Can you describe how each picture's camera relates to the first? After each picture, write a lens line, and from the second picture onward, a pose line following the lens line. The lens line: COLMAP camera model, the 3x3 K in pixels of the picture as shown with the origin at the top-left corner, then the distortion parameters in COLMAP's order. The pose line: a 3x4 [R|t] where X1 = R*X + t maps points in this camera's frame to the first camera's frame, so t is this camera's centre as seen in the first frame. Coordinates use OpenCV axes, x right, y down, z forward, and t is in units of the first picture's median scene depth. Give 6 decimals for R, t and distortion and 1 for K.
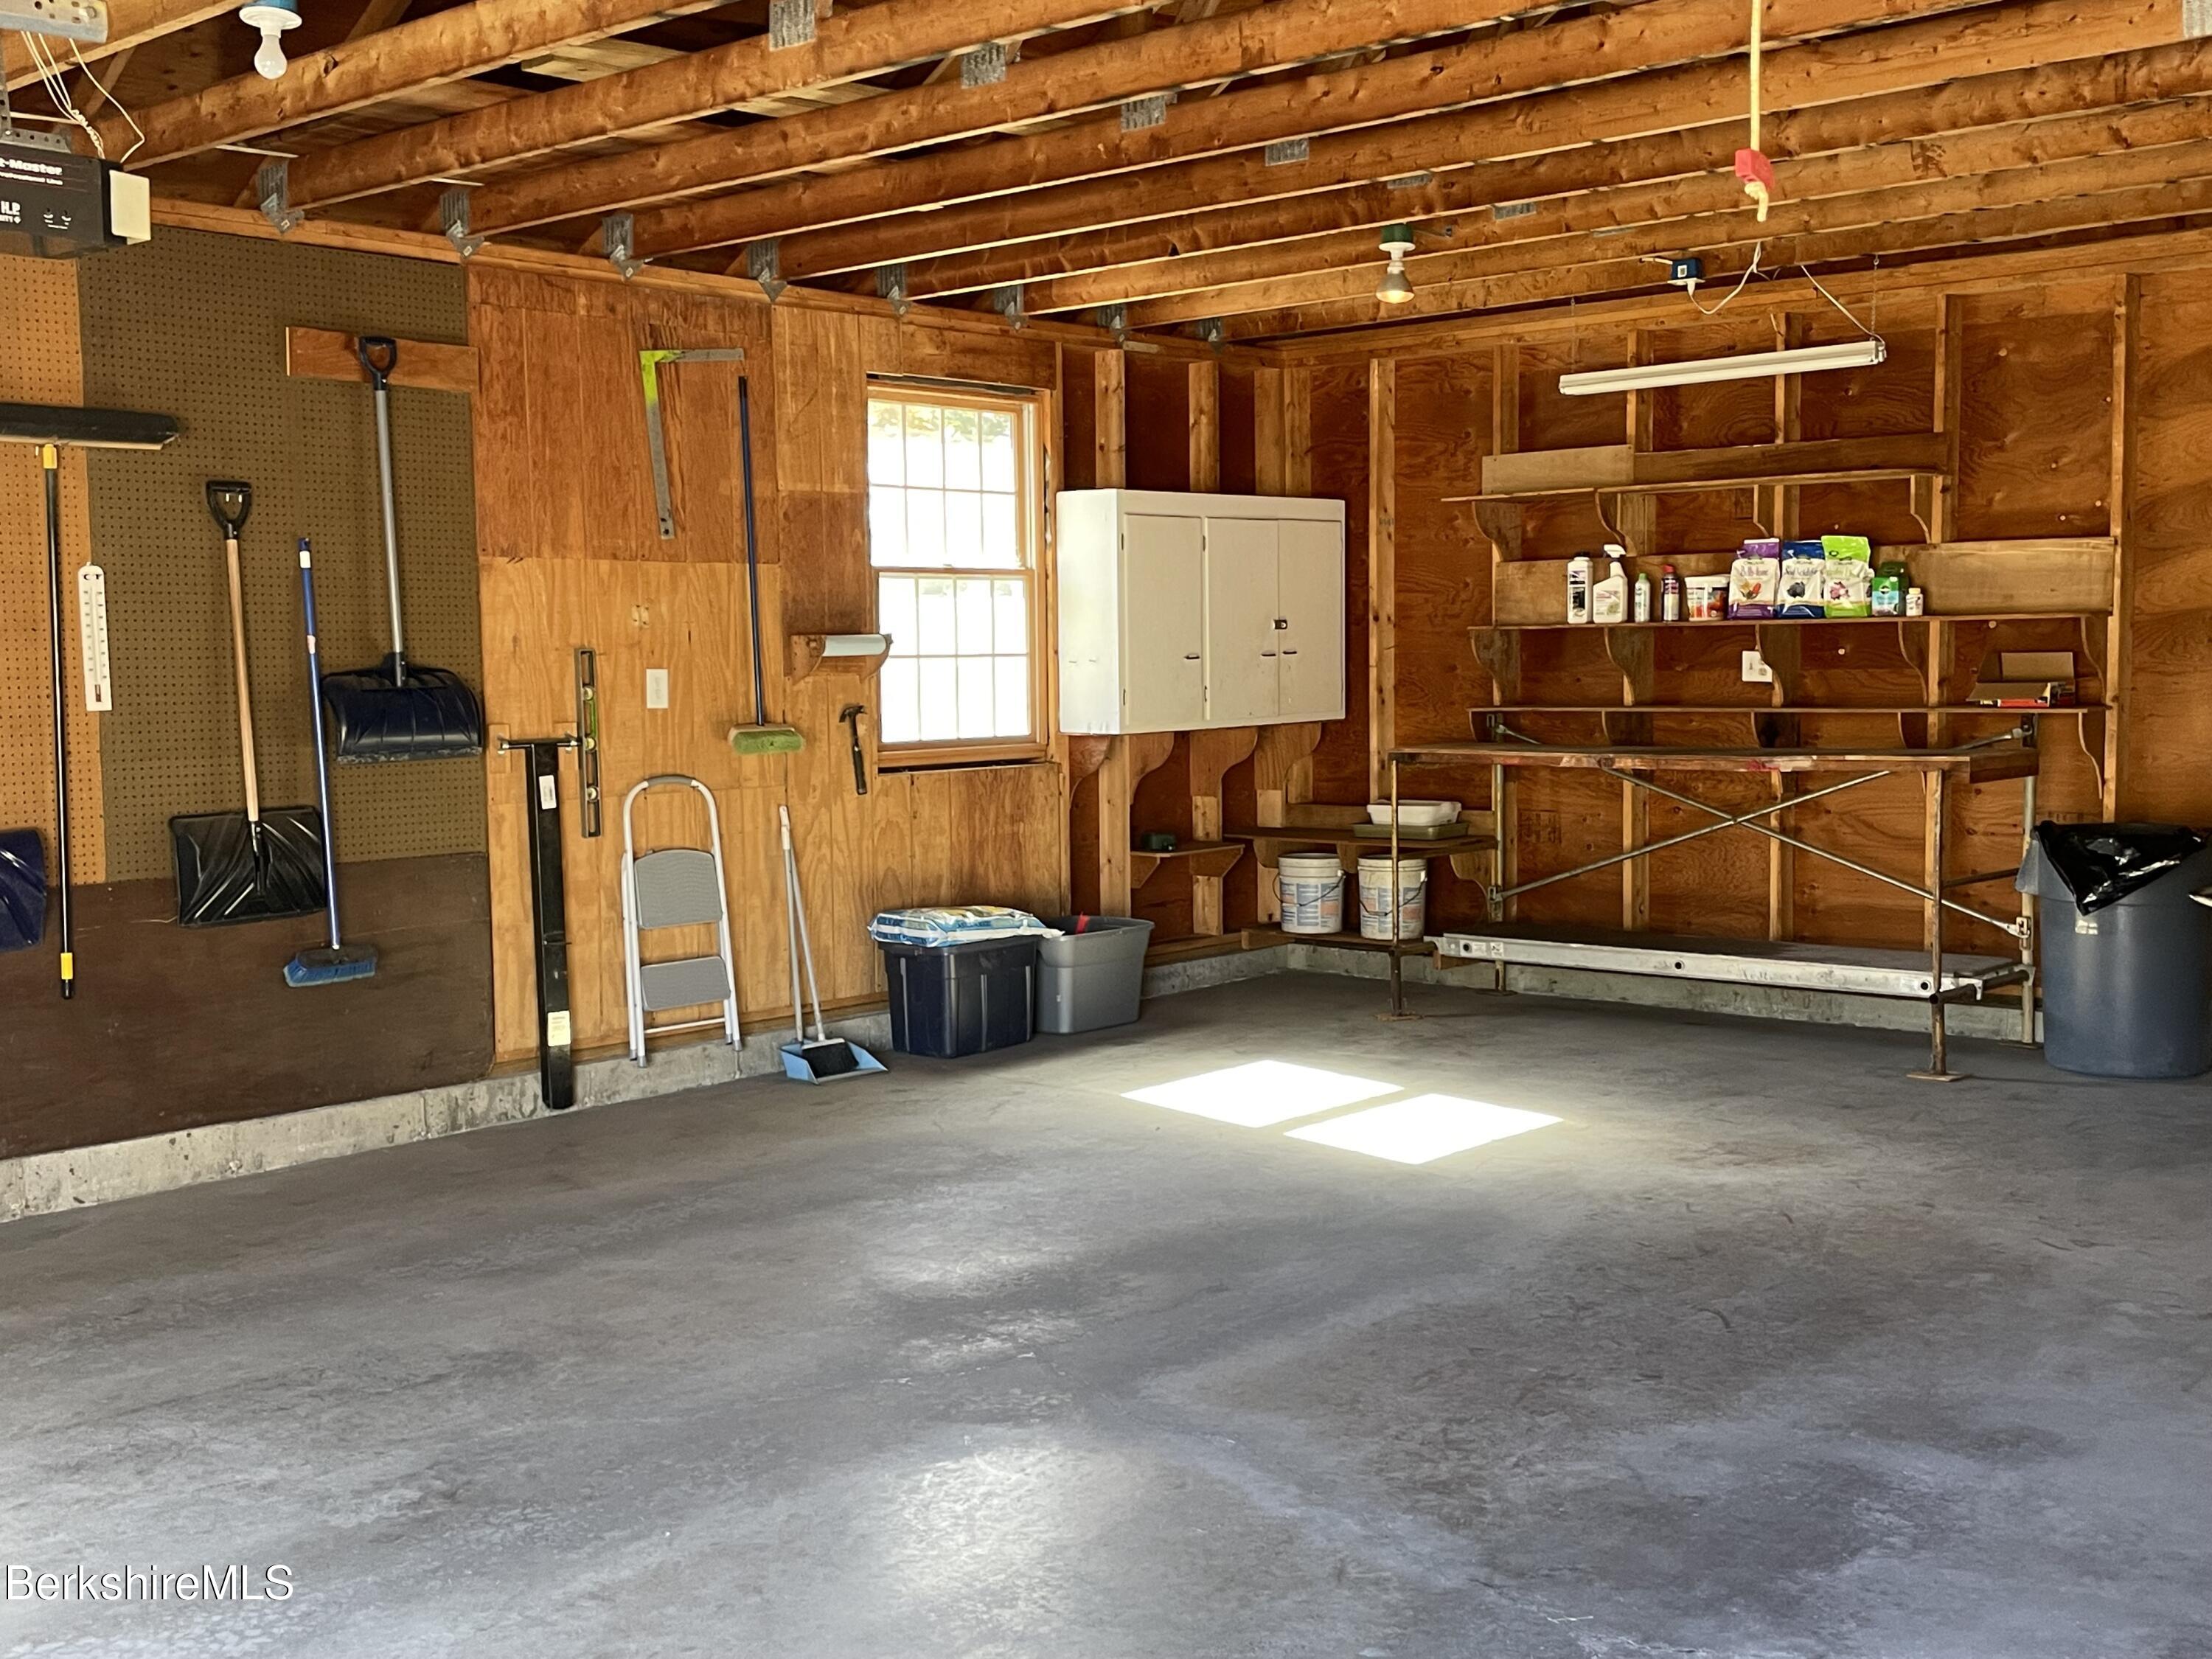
lens RADIAL K [[2368.9, 0, 1104.4], [0, 2368.9, 834.7], [0, 0, 1]] dist [0.060228, 0.000000]
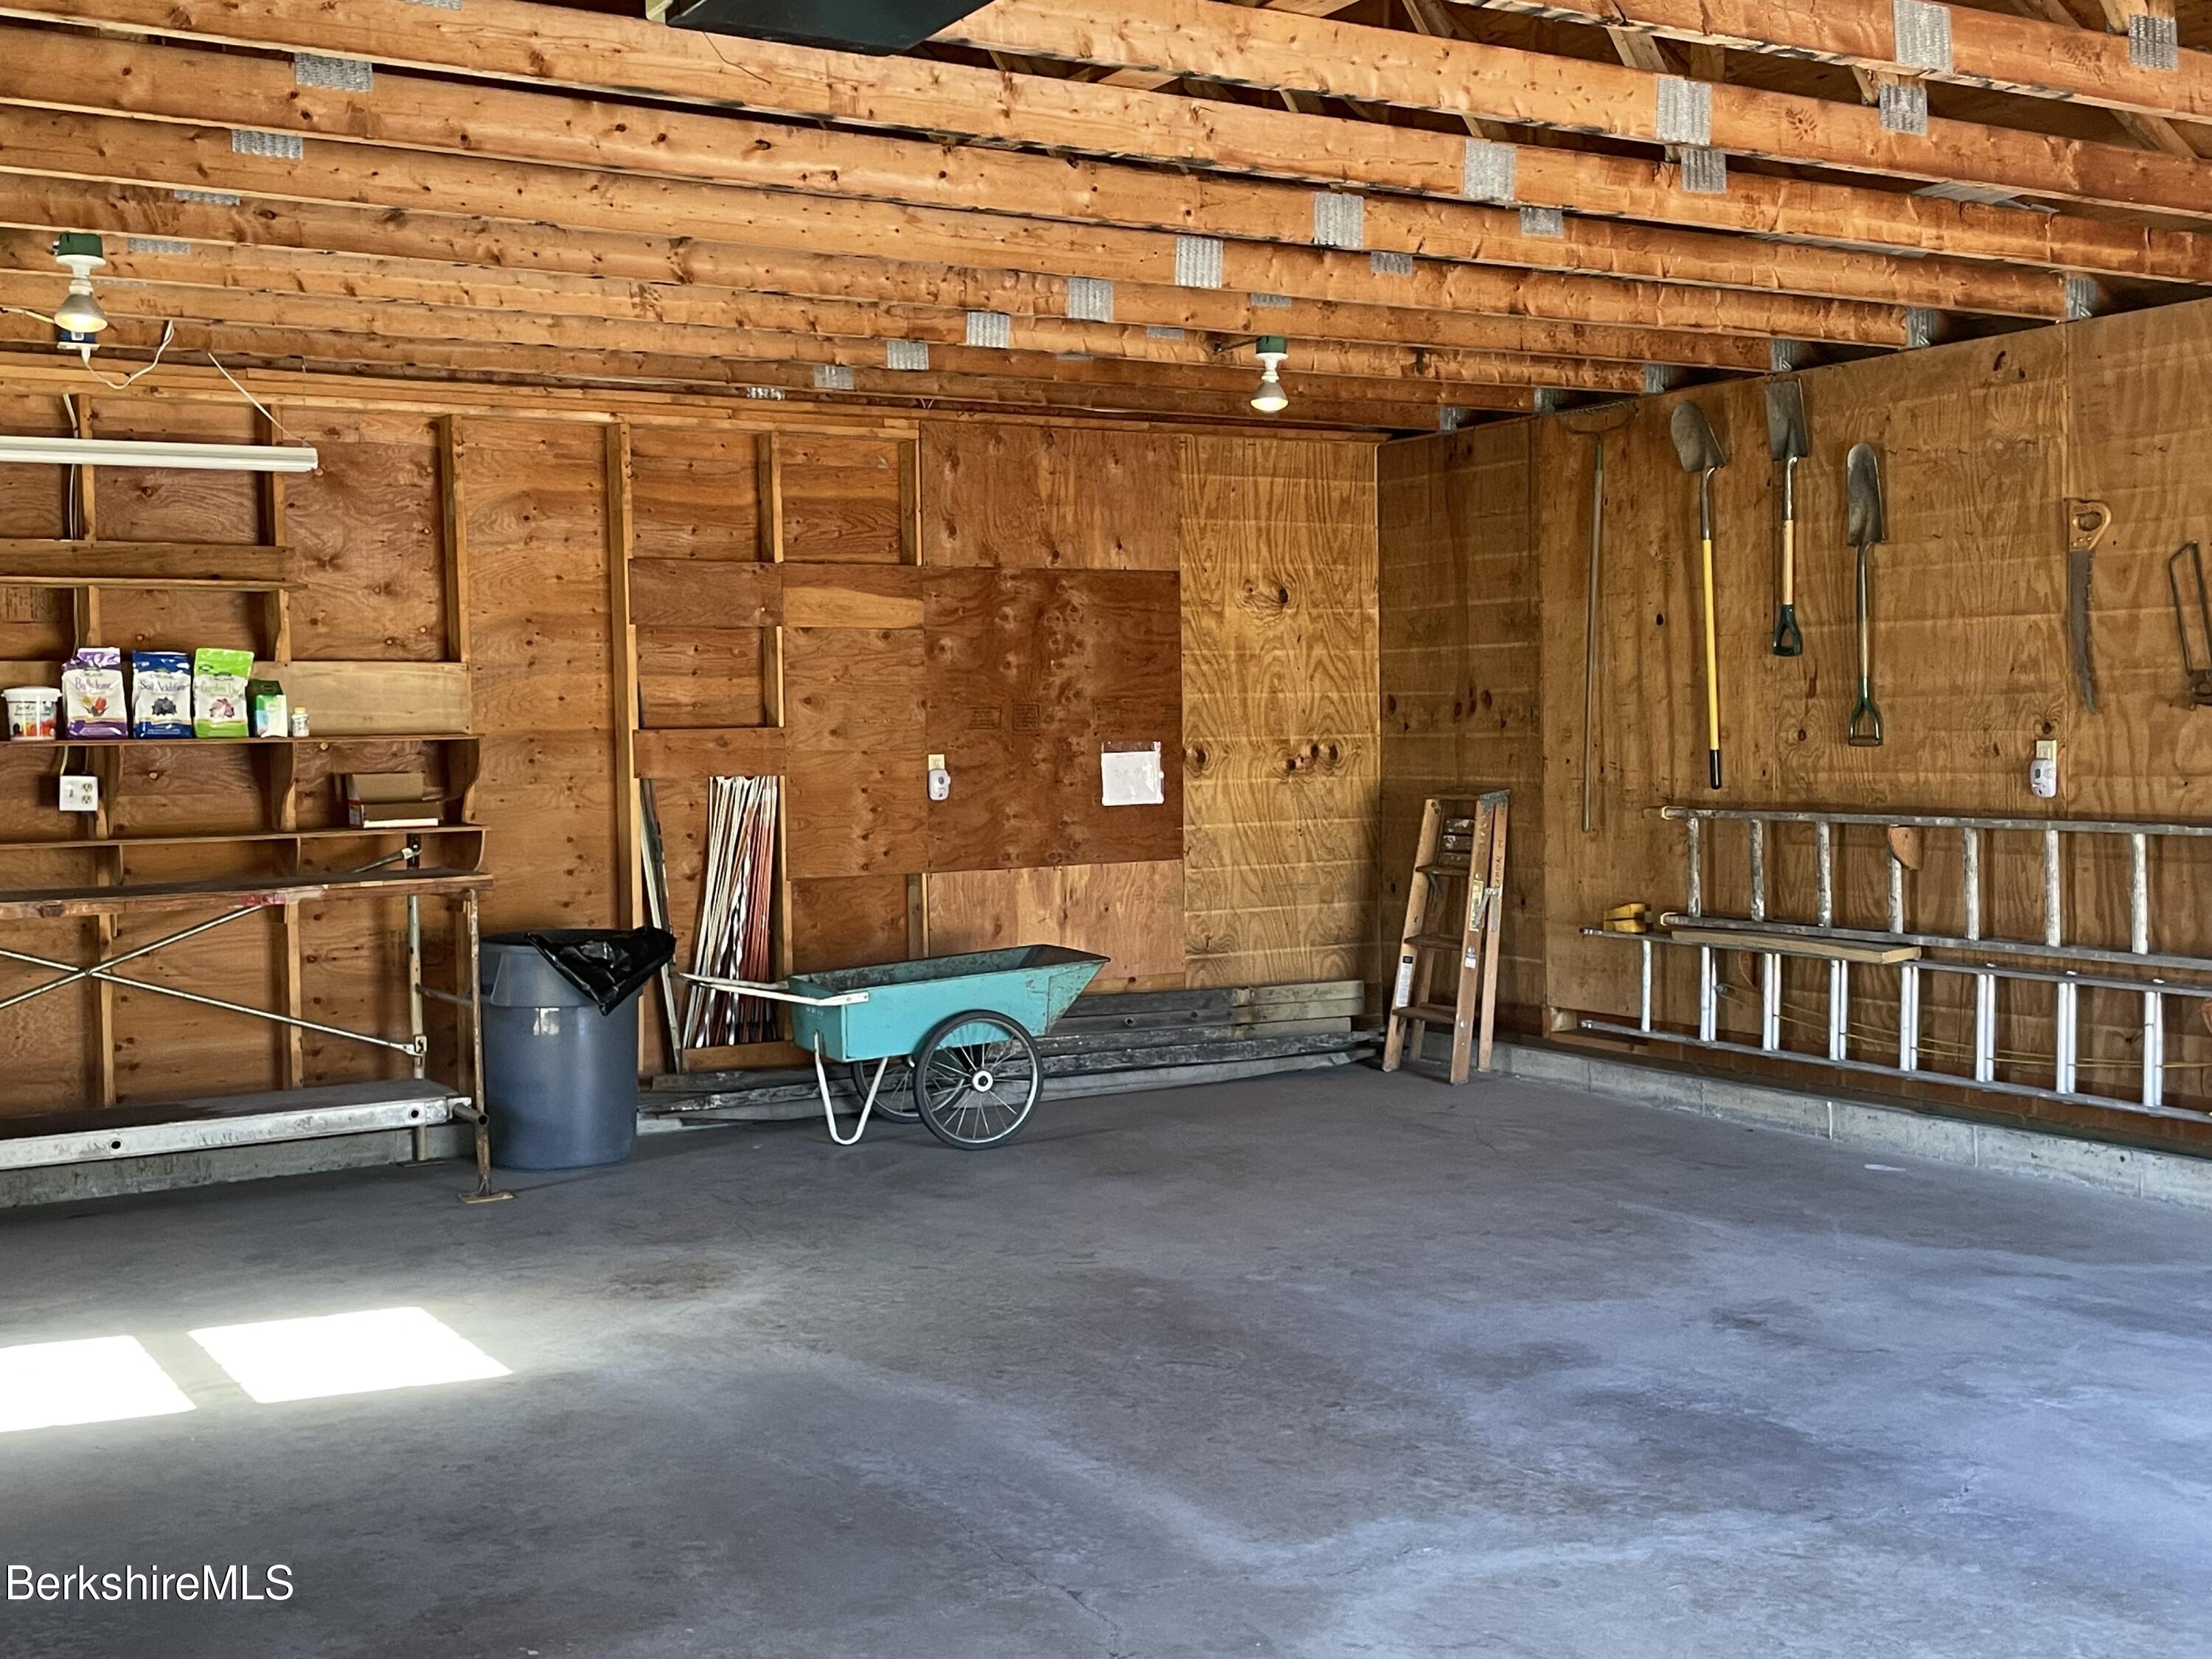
lens RADIAL K [[2368.9, 0, 1104.2], [0, 2368.9, 826.1], [0, 0, 1]] dist [0.060228, 0.000000]
pose [[0.319262, -0.031303, 0.947149, -0.903696], [0.088458, 0.996075, 0.003102, -0.059373], [-0.943529, 0.082793, 0.320778, 0.765580]]
